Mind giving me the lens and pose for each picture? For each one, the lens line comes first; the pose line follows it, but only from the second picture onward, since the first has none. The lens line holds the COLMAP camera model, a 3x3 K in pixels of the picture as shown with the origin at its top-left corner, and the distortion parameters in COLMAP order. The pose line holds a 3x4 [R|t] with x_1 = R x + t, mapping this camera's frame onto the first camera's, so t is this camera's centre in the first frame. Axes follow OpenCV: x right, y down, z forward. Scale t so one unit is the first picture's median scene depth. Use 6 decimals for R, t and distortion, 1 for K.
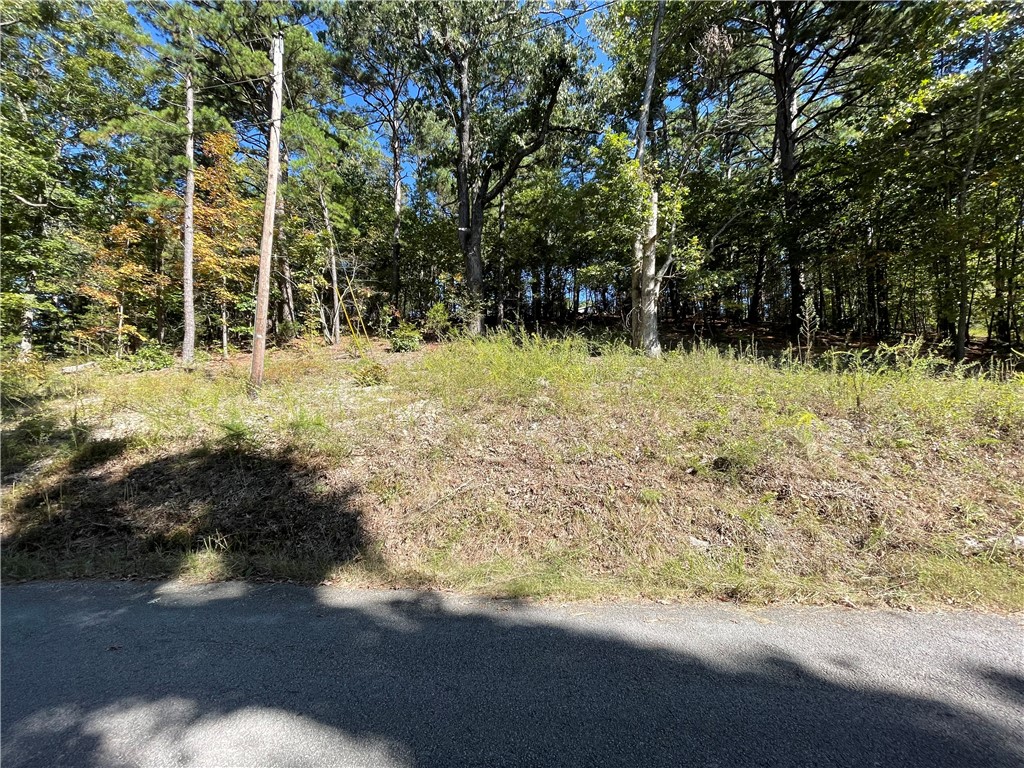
lens RADIAL K [[411.0, 0, 512.0], [0, 411.0, 384.0], [0, 0, 1]] dist [0.000389, 0.000226]
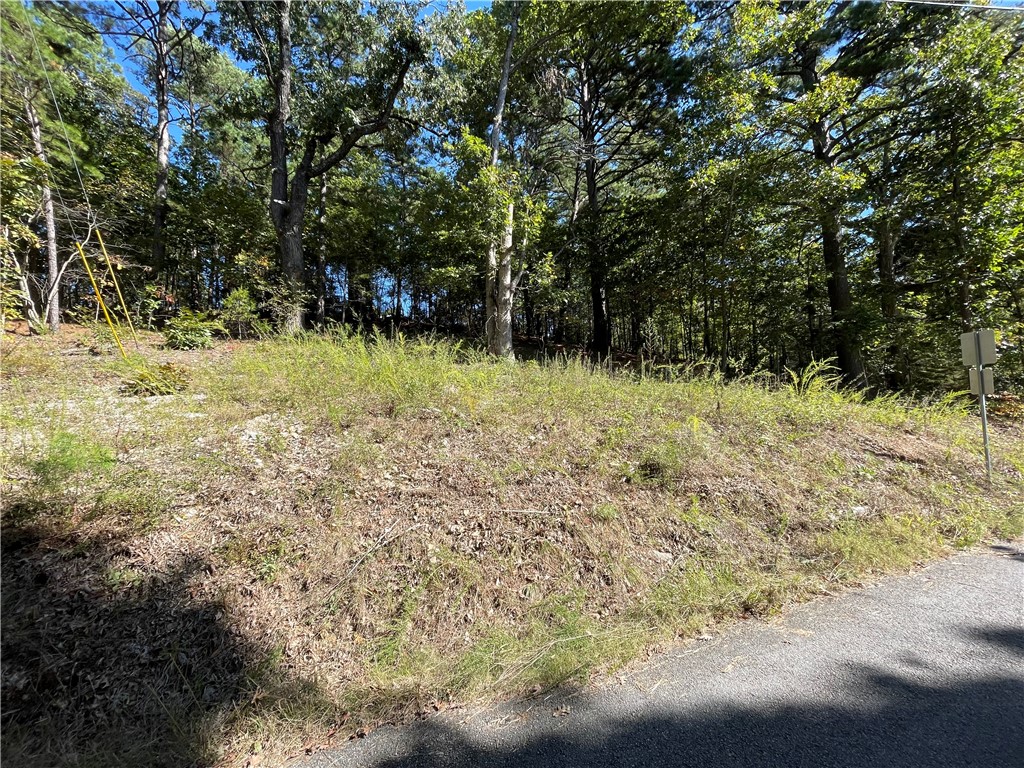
lens RADIAL K [[410.5, 0, 512.0], [0, 410.5, 384.0], [0, 0, 1]] dist [-0.001789, 0.000613]
pose [[0.886906, 0.009750, 0.461847, -0.106897], [0.001915, 0.999691, -0.024781, 0.003010], [-0.461946, 0.022863, 0.886613, 0.106487]]
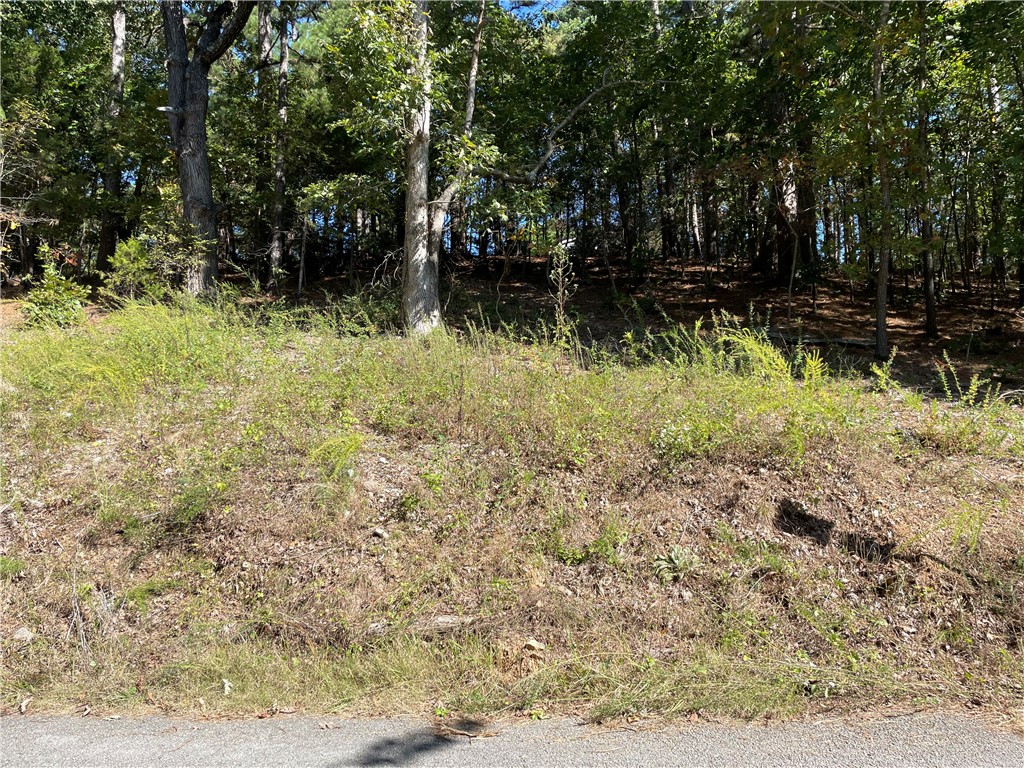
lens RADIAL K [[765.0, 0, 513.1], [0, 765.0, 396.5], [0, 0, 1]] dist [0.078405, -0.083768]
pose [[0.999667, -0.000725, 0.025799, 0.423268], [0.000333, 0.999884, 0.015204, 0.000728], [-0.025807, -0.015190, 0.999552, -0.102240]]
